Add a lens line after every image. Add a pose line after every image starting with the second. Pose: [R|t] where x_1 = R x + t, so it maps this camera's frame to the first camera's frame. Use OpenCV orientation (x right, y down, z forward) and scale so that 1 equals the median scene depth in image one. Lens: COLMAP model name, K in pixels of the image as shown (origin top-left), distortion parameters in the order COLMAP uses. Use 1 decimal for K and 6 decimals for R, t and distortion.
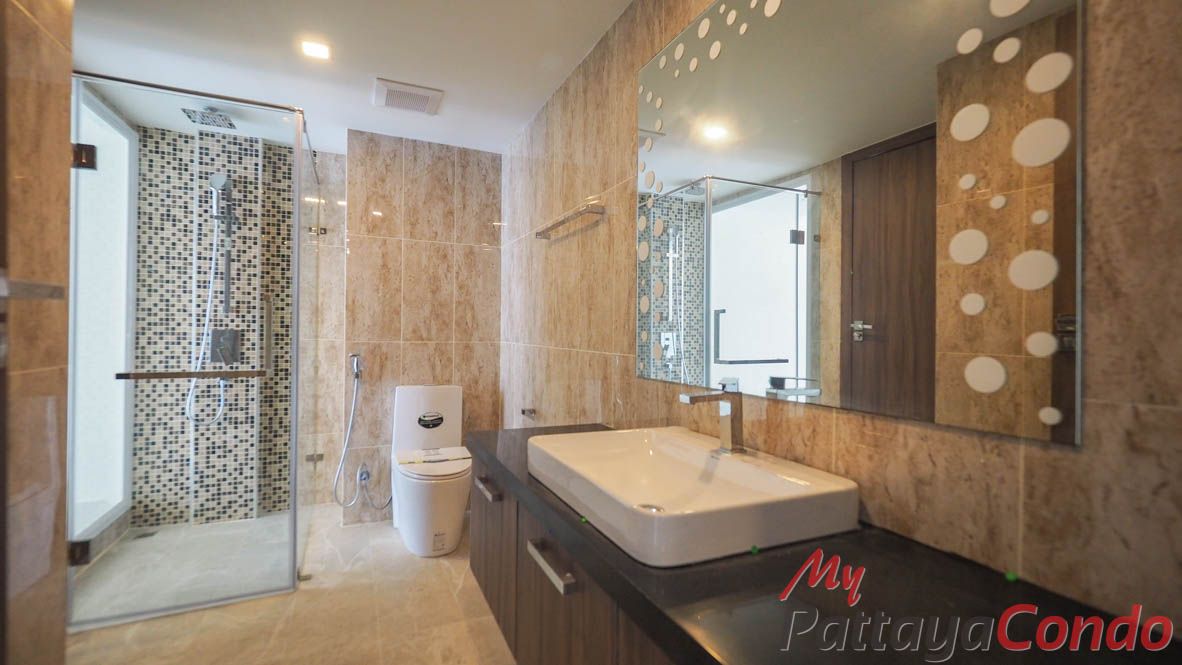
lens RADIAL K [[500.6, 0, 576.8], [0, 500.6, 331.4], [0, 0, 1]] dist [0.001939, -0.007118]
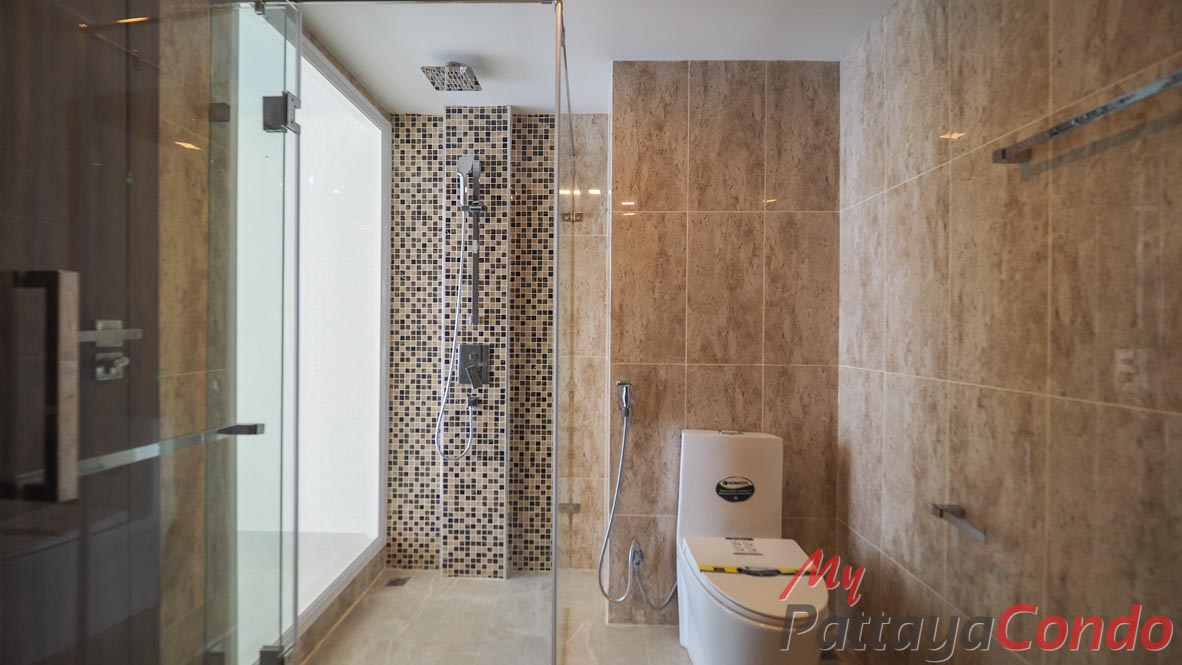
lens RADIAL K [[500.6, 0, 576.8], [0, 500.6, 331.4], [0, 0, 1]] dist [0.001939, -0.007118]
pose [[0.901734, -0.005606, -0.432256, -0.193147], [0.003829, 0.999980, -0.004980, -0.020582], [0.432275, 0.002835, 0.901737, 0.330114]]
